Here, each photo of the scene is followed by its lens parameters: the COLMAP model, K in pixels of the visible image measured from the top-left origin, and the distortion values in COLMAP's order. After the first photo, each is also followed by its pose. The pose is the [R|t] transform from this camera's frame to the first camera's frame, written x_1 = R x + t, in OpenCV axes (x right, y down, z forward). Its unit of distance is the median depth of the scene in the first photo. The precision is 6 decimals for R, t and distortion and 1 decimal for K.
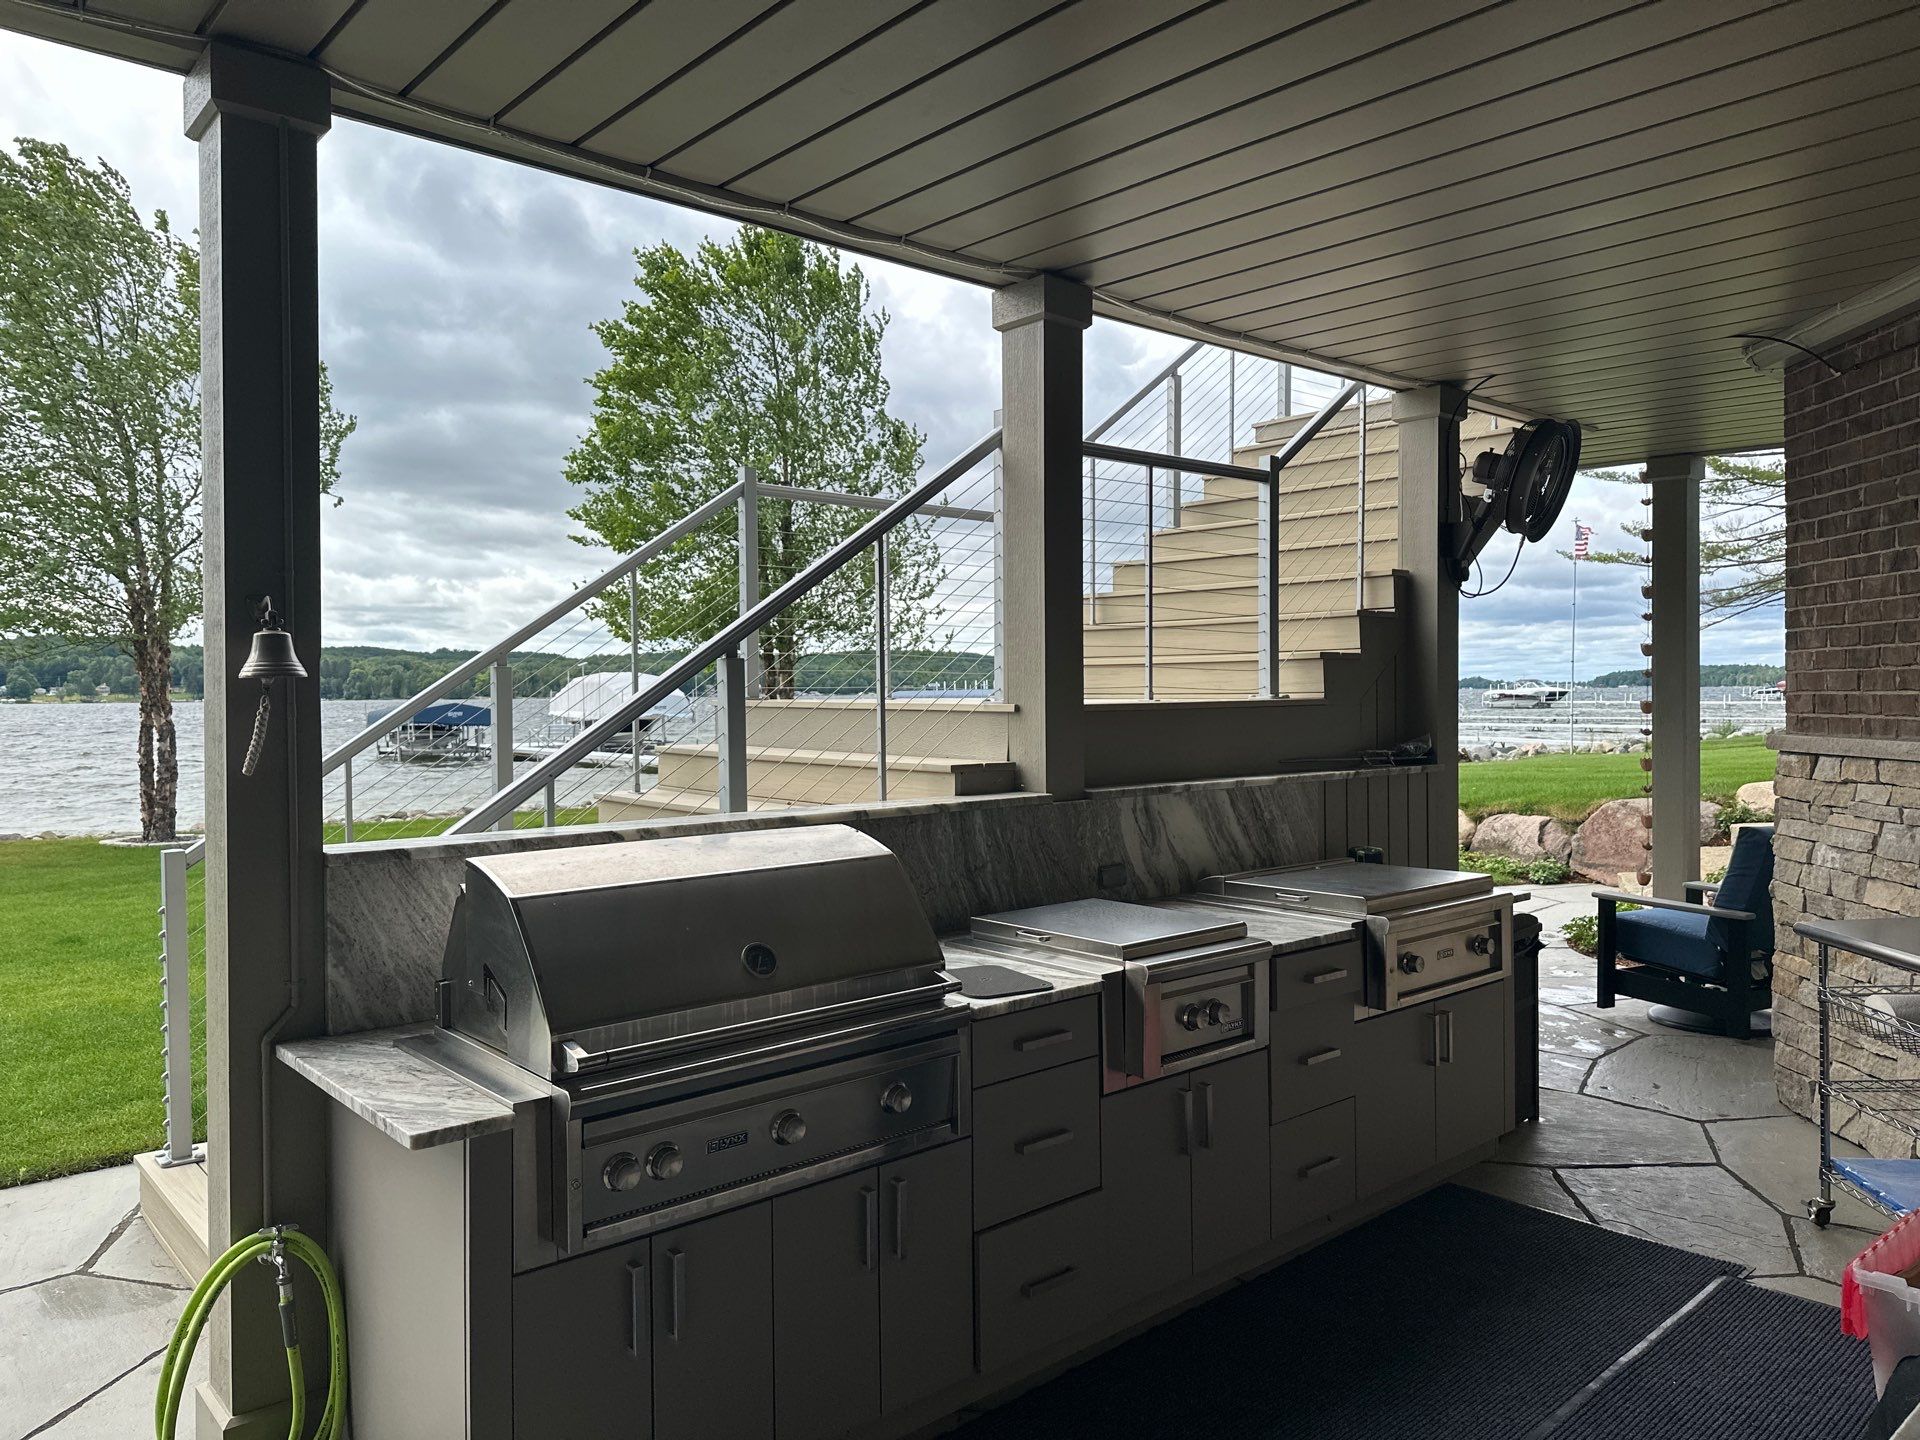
lens RADIAL K [[1337.0, 0, 961.2], [0, 1337.0, 722.2], [0, 0, 1]] dist [0.002778, -0.001205]
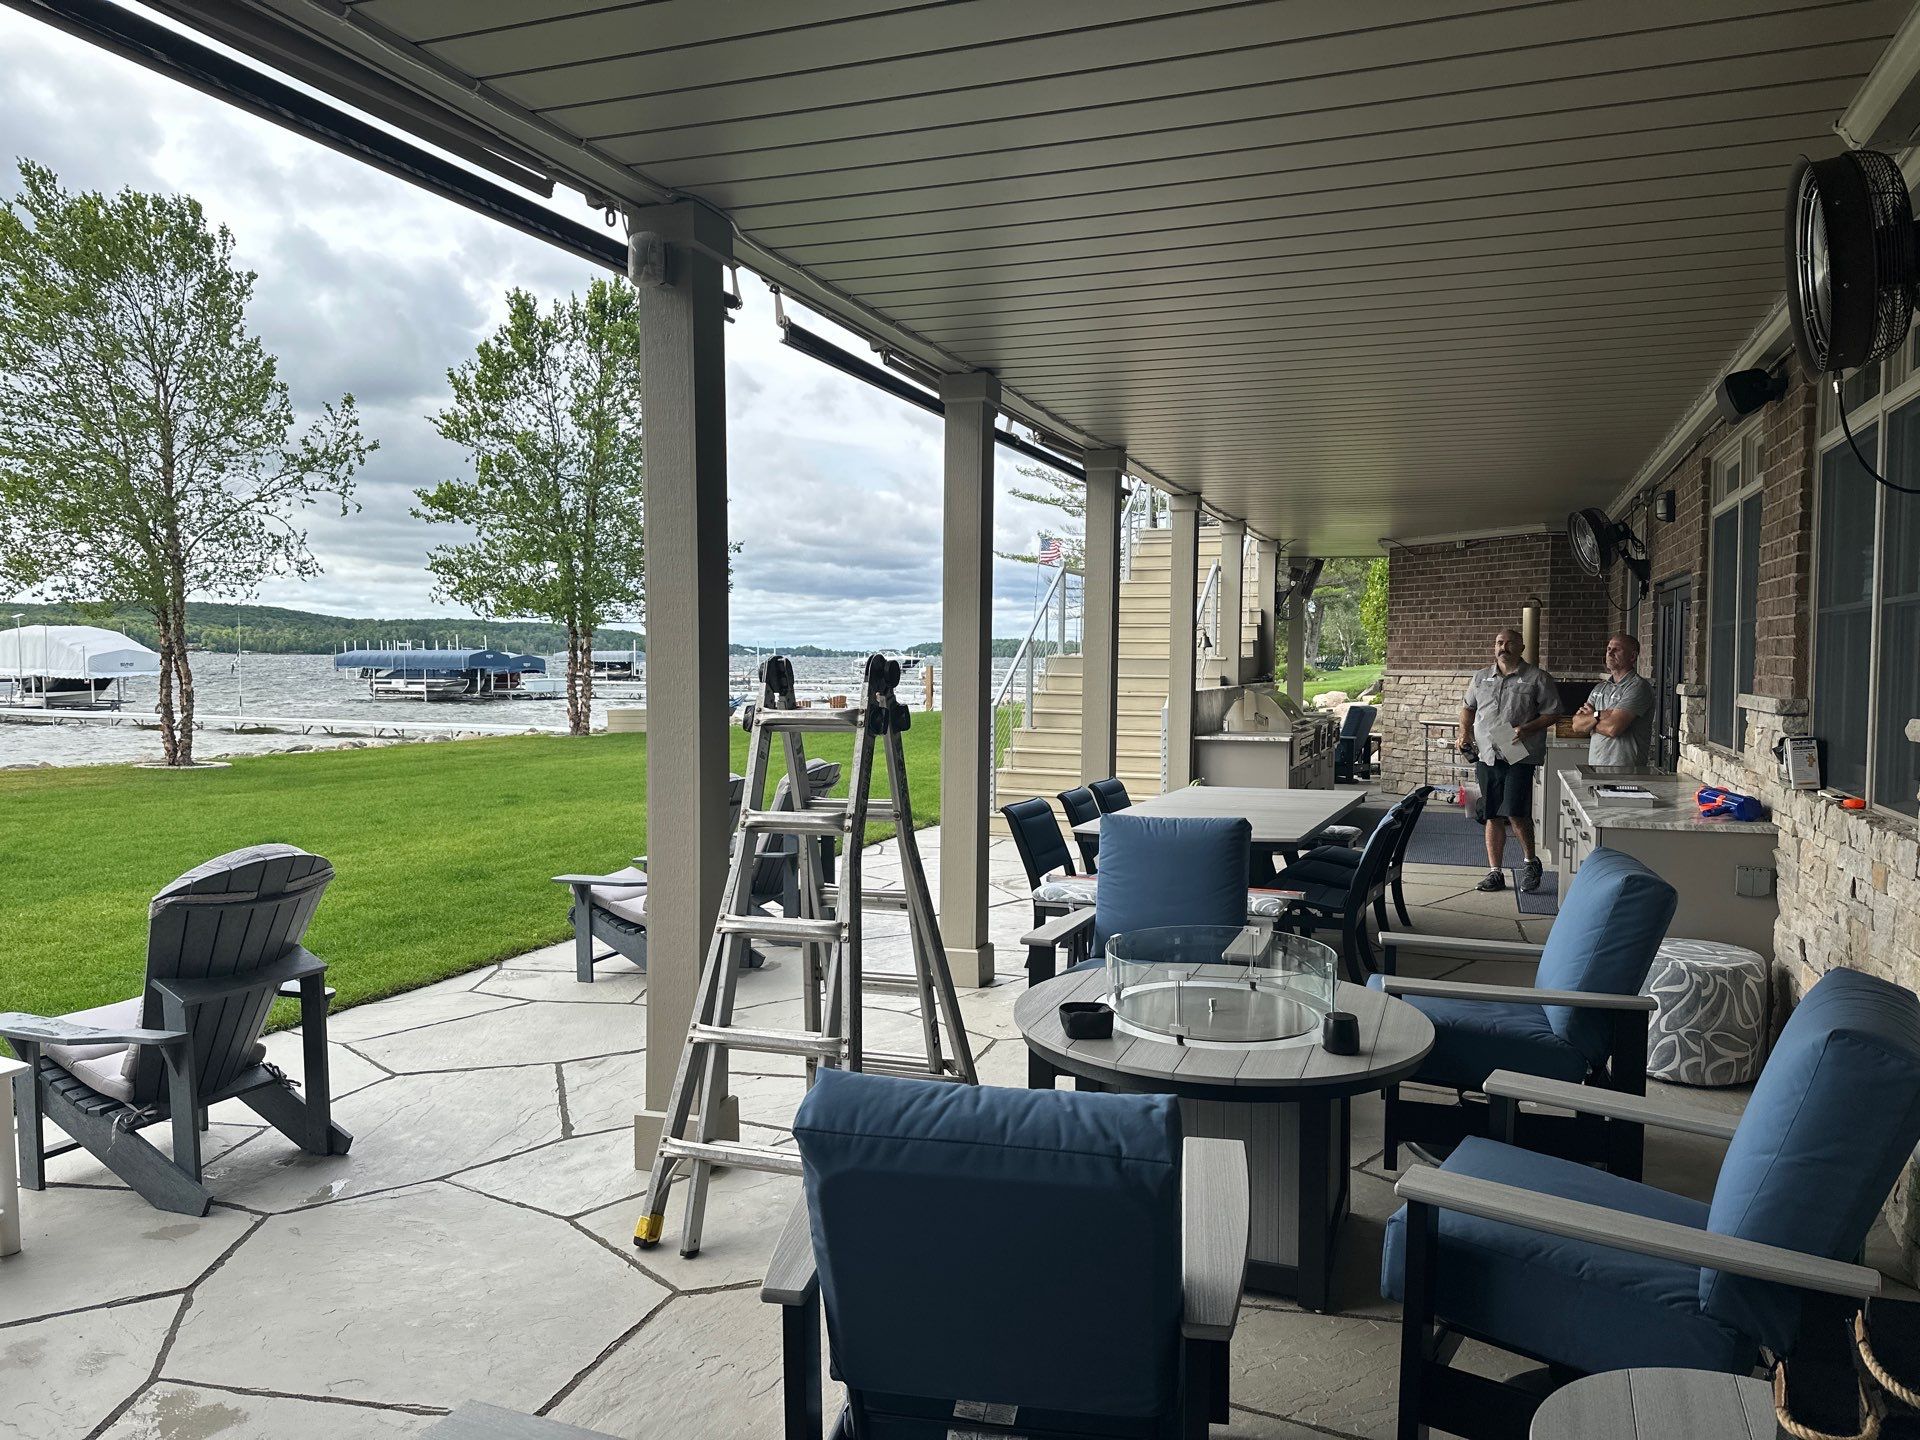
lens RADIAL K [[1334.6, 0, 963.1], [0, 1334.6, 742.1], [0, 0, 1]] dist [0.144948, -0.169448]
pose [[0.877398, -0.019533, 0.479366, -1.801985], [0.000391, 0.999200, 0.039999, 0.052648], [-0.479764, -0.034907, 0.876703, -1.303200]]
